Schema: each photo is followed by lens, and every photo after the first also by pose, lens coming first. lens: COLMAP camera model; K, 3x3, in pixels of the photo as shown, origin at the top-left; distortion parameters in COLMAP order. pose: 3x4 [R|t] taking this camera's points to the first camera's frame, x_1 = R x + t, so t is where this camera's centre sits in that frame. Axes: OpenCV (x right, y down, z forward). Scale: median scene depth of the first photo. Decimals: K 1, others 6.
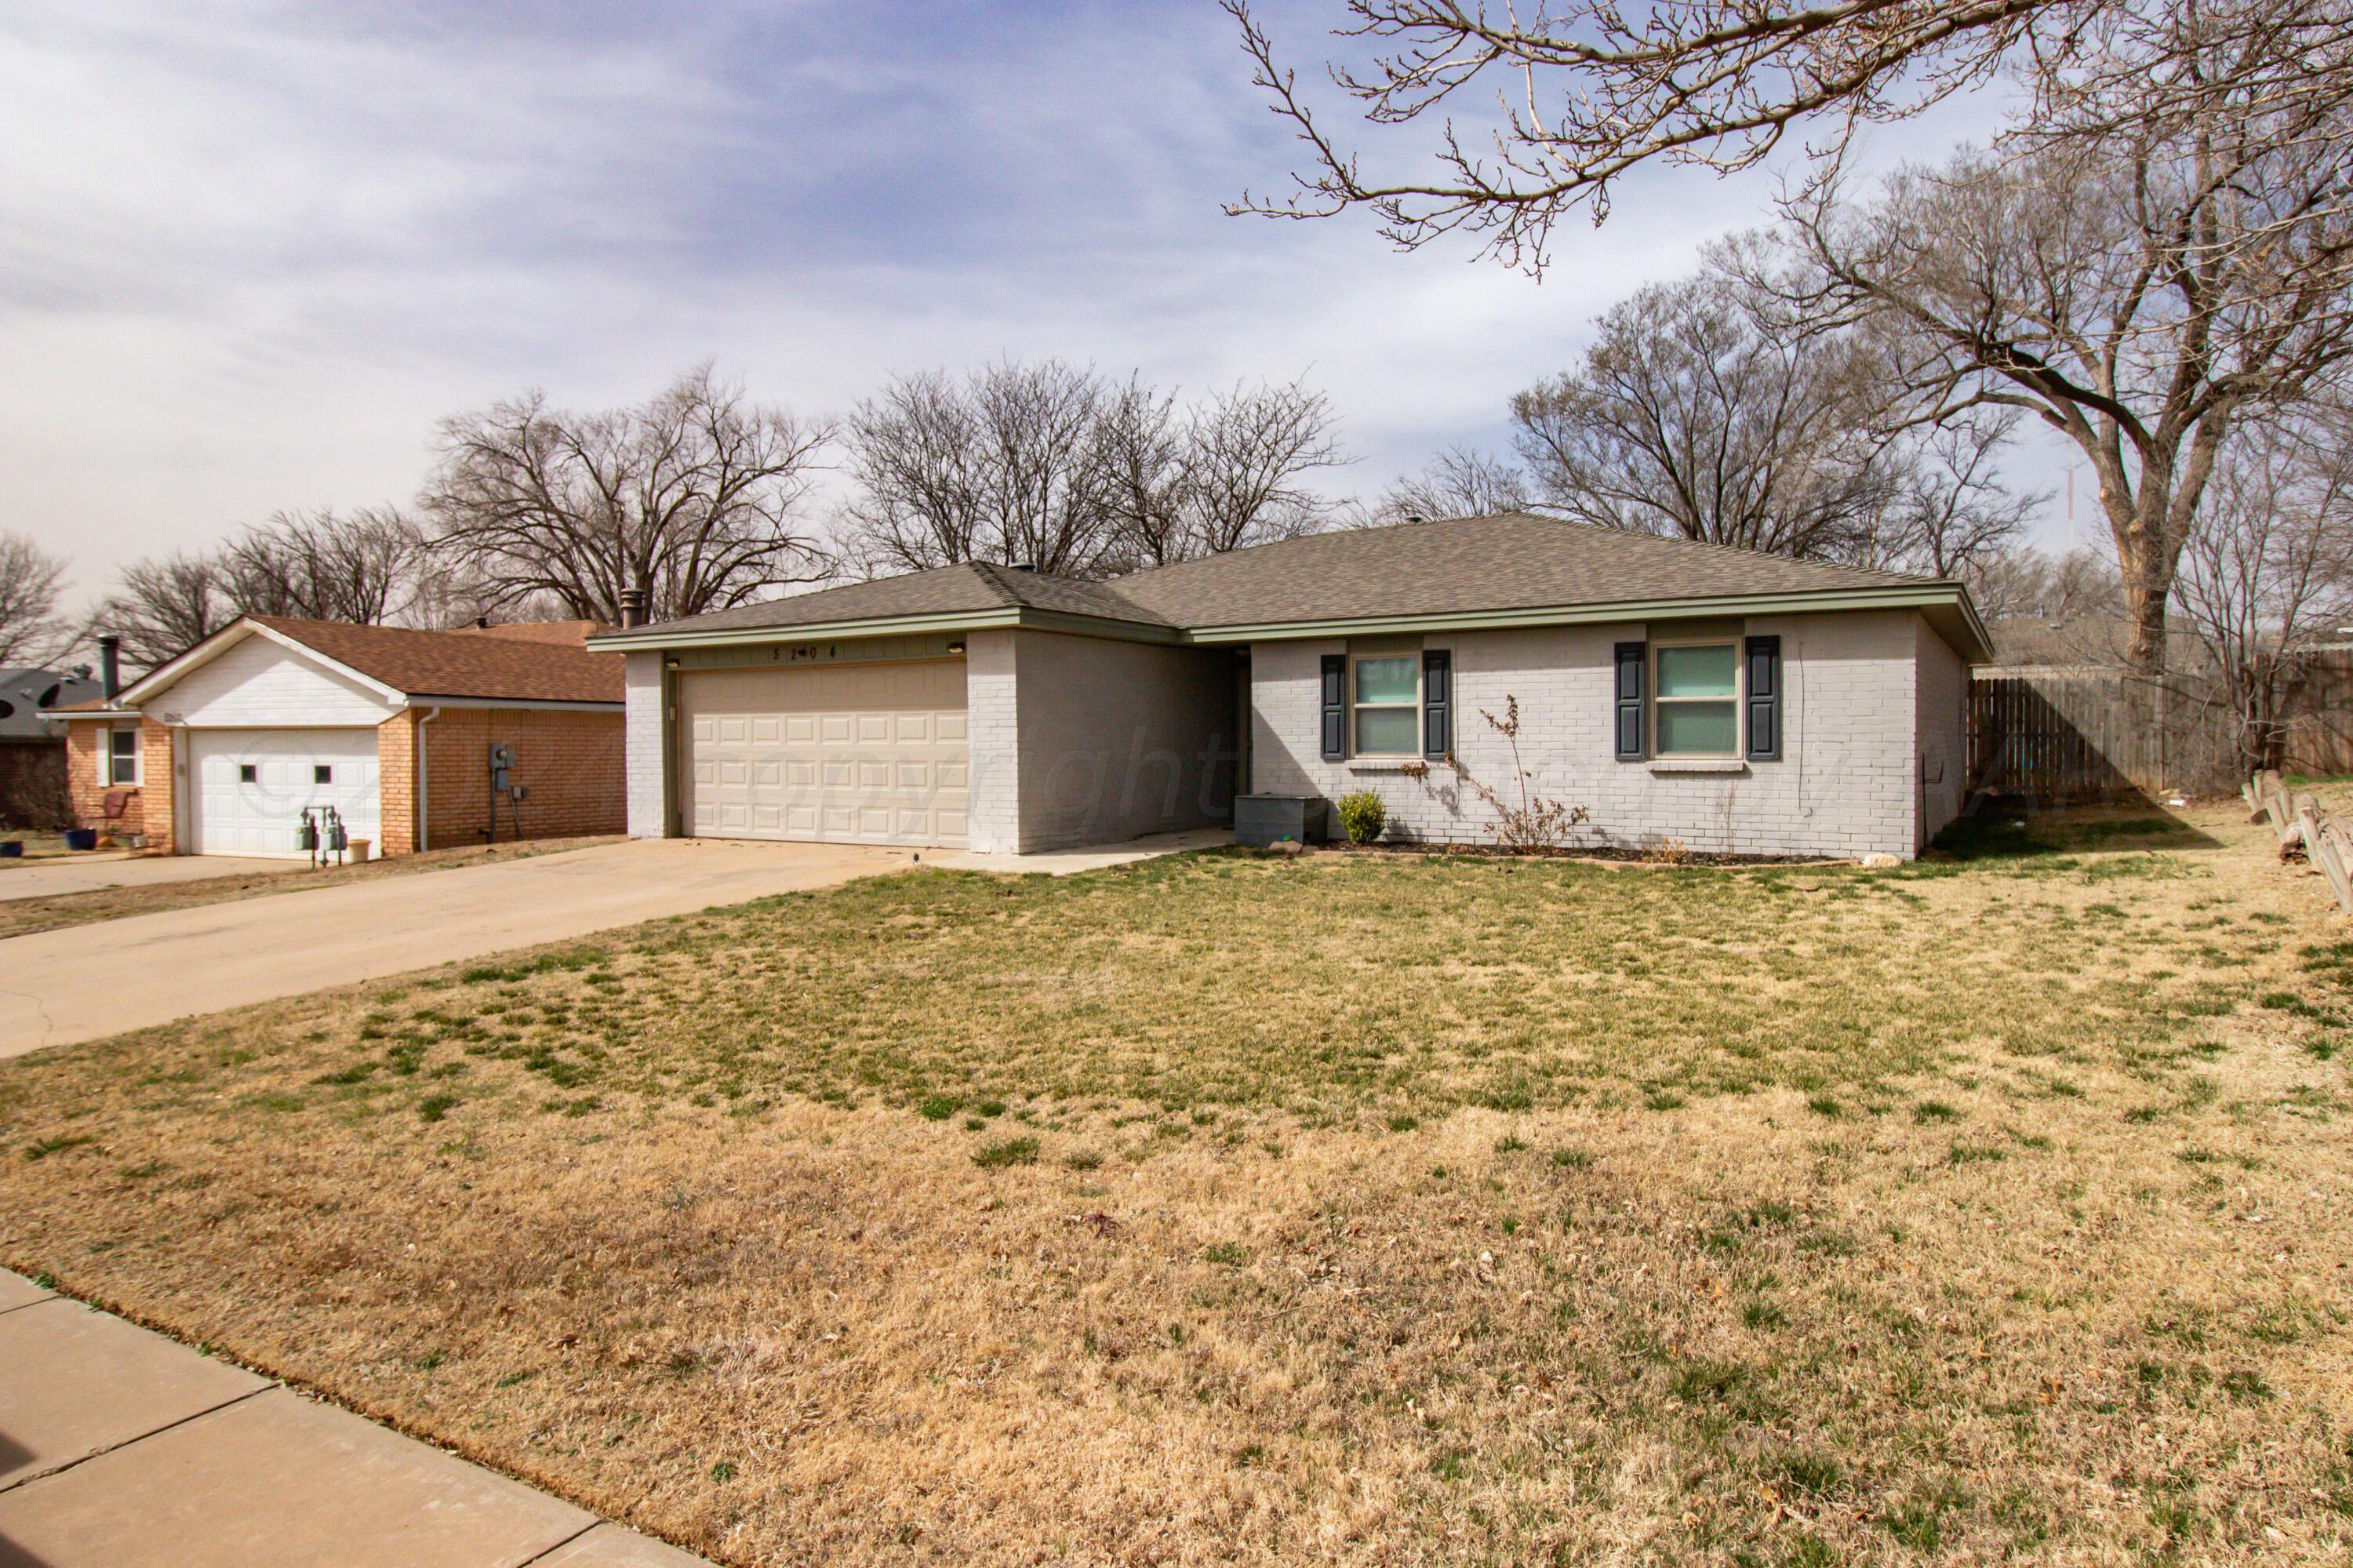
lens RADIAL K [[1355.1, 0, 1179.4], [0, 1355.1, 768.5], [0, 0, 1]] dist [-0.003145, -0.001201]
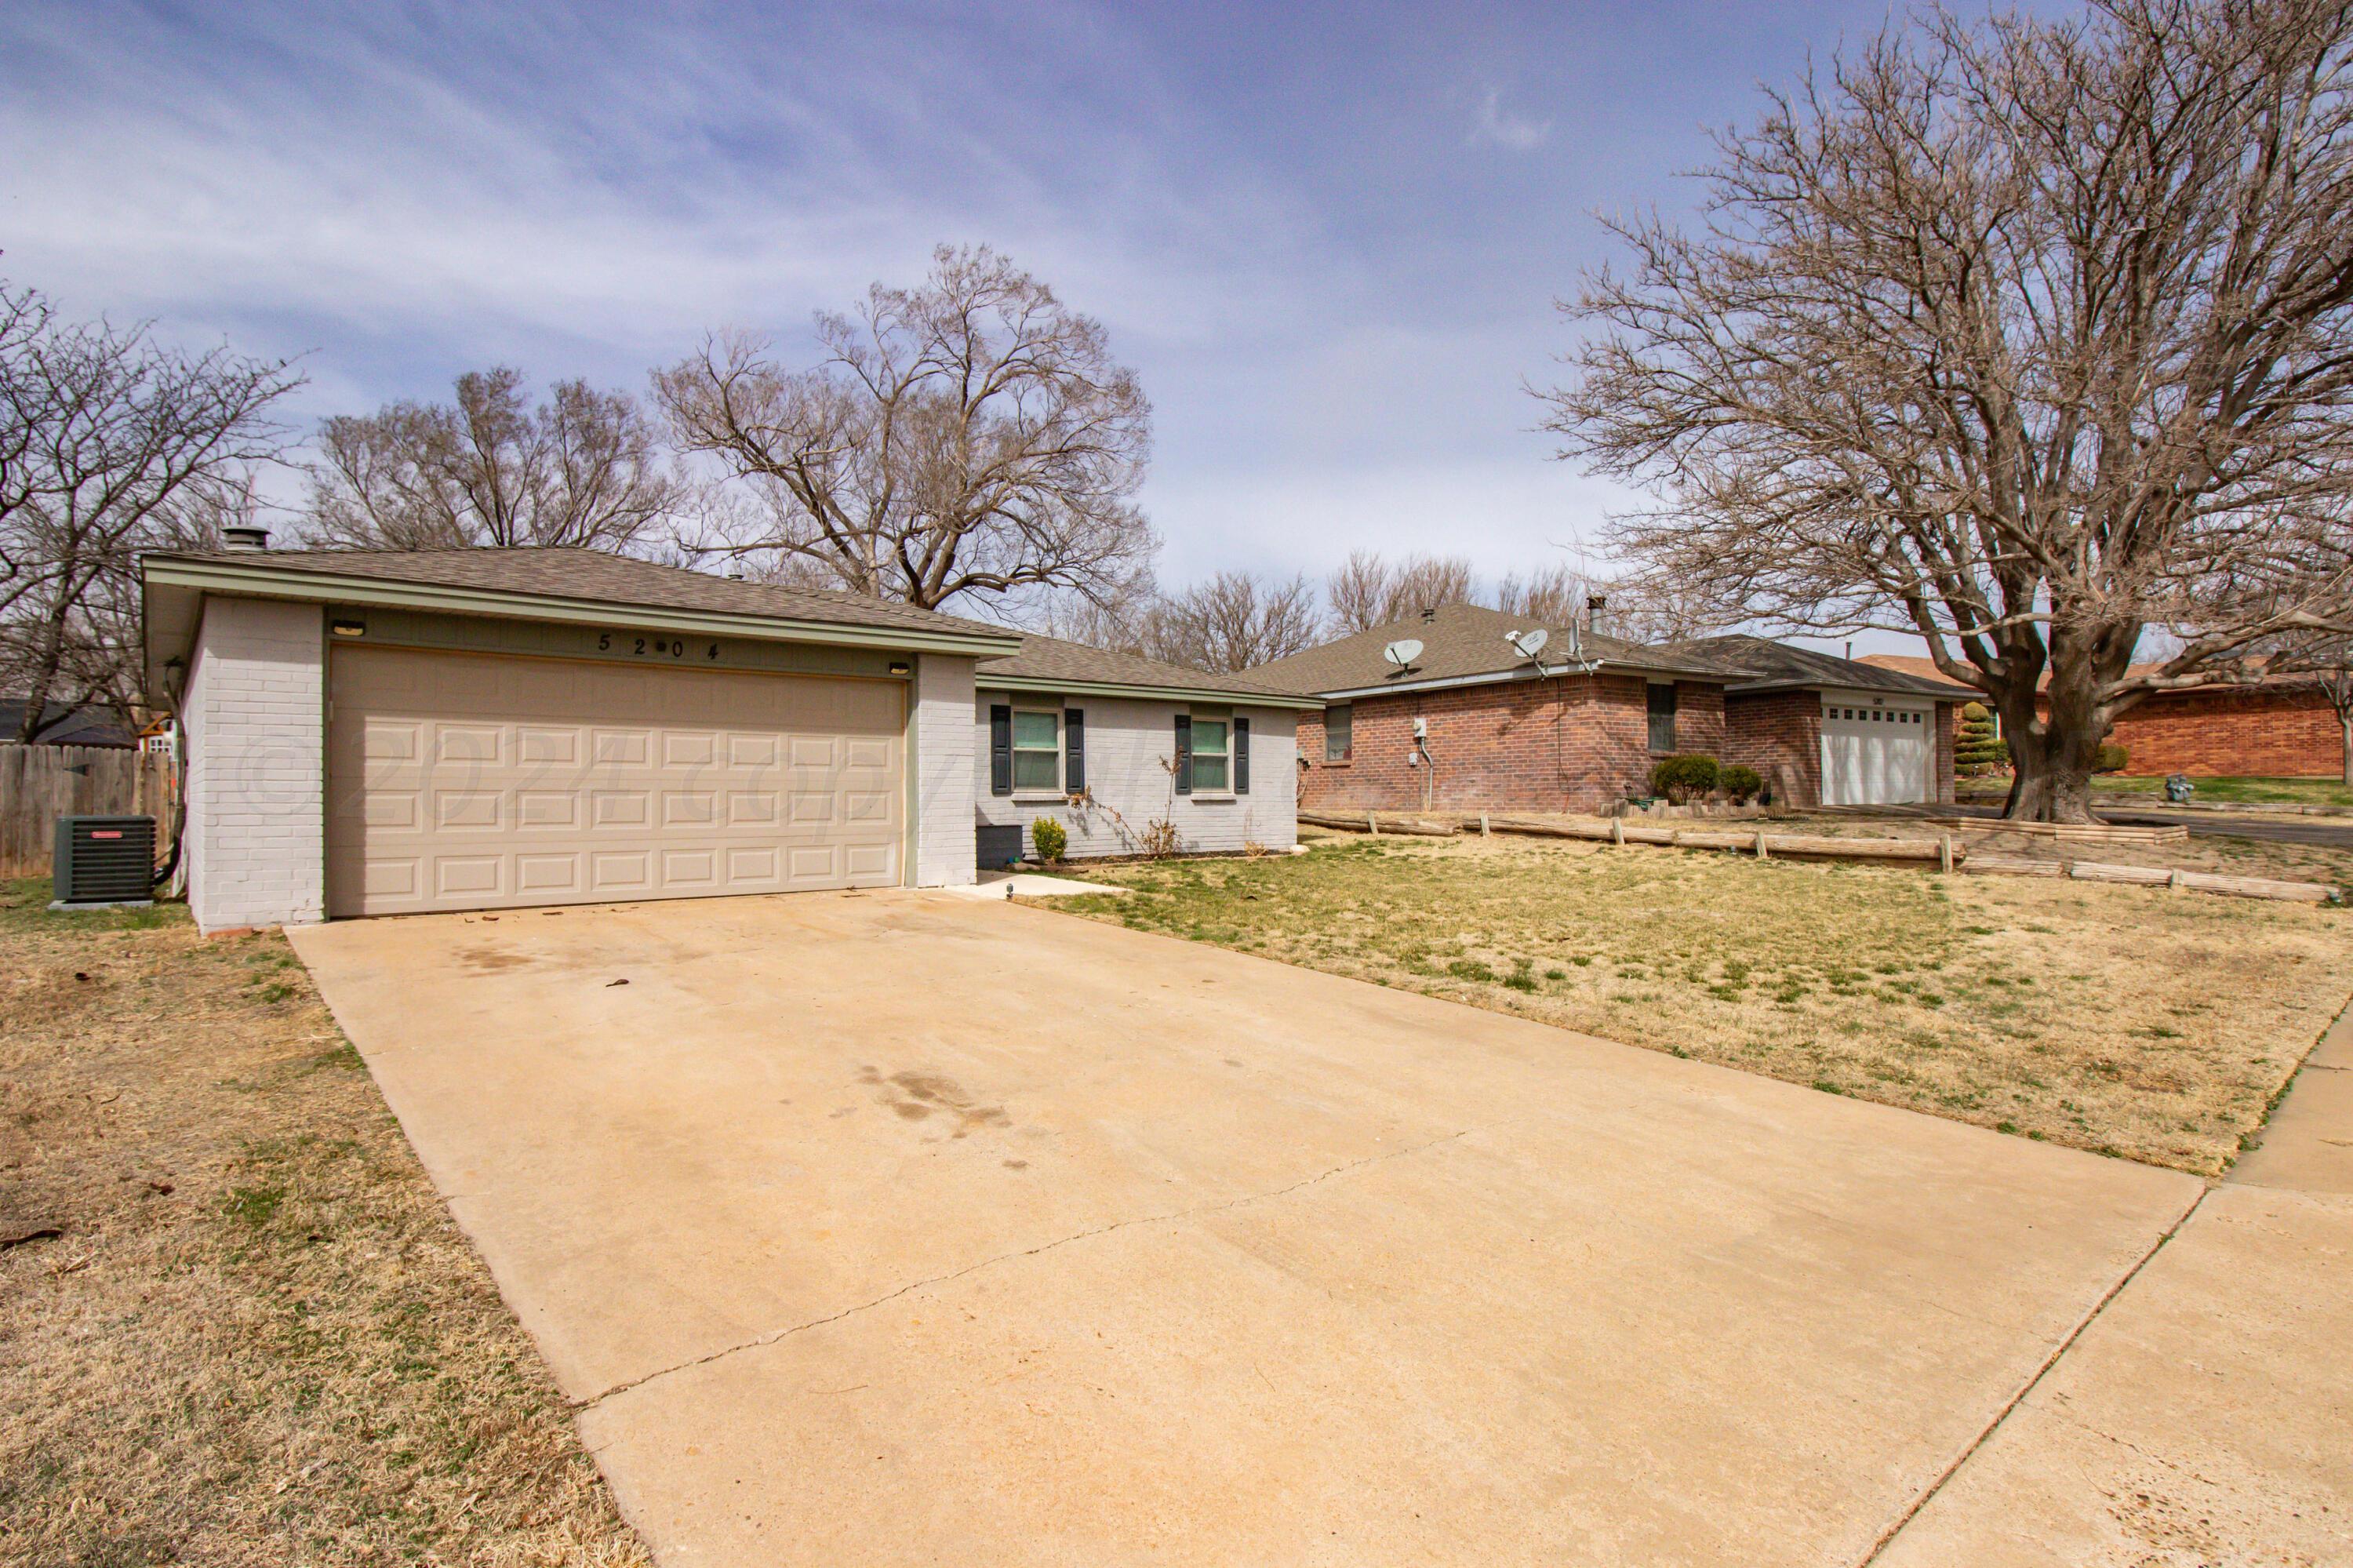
lens RADIAL K [[1195.3, 0, 1177.4], [0, 1195.3, 806.2], [0, 0, 1]] dist [-0.004015, -0.002156]
pose [[0.306842, -0.003372, 0.951755, -0.870673], [0.017884, 0.999838, -0.002223, 0.009952], [-0.951593, 0.017704, 0.306852, 0.558937]]
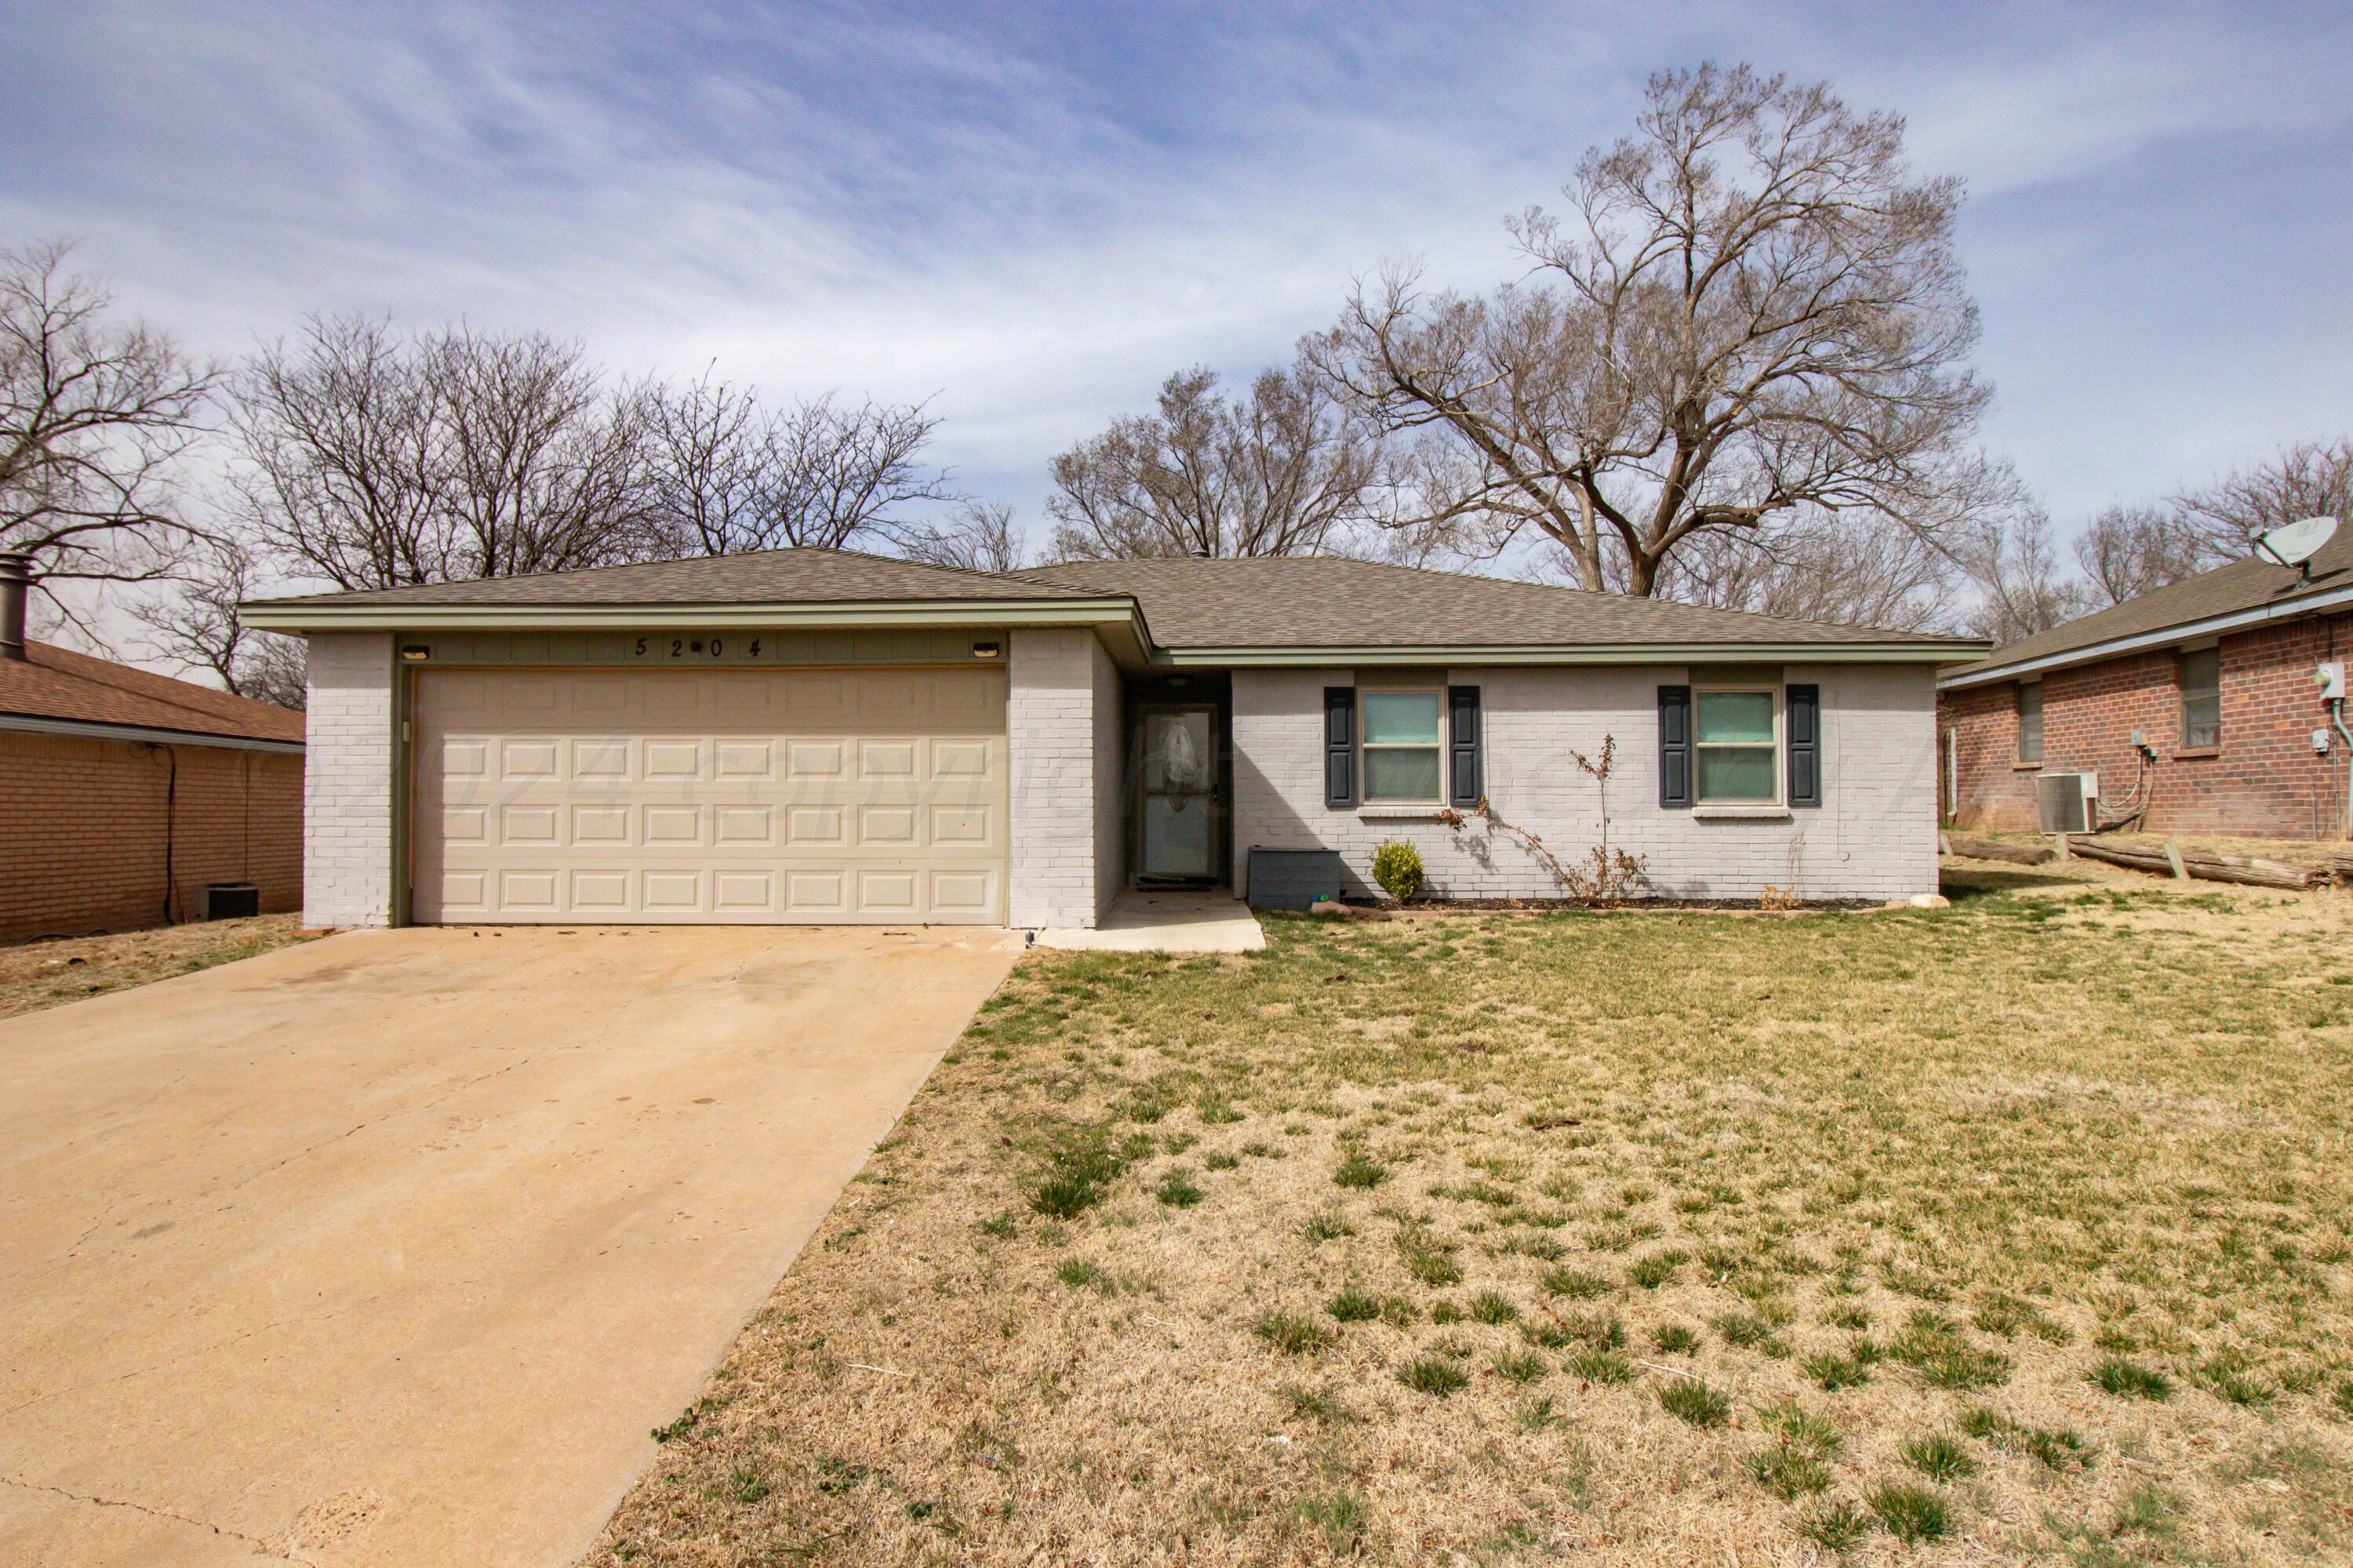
lens RADIAL K [[1355.1, 0, 1161.3], [0, 1355.1, 772.0], [0, 0, 1]] dist [-0.003145, -0.001201]
pose [[0.873347, 0.018002, 0.486766, -0.430050], [0.005397, 0.998898, -0.046625, 0.011507], [-0.487069, 0.043347, 0.872287, 0.310170]]
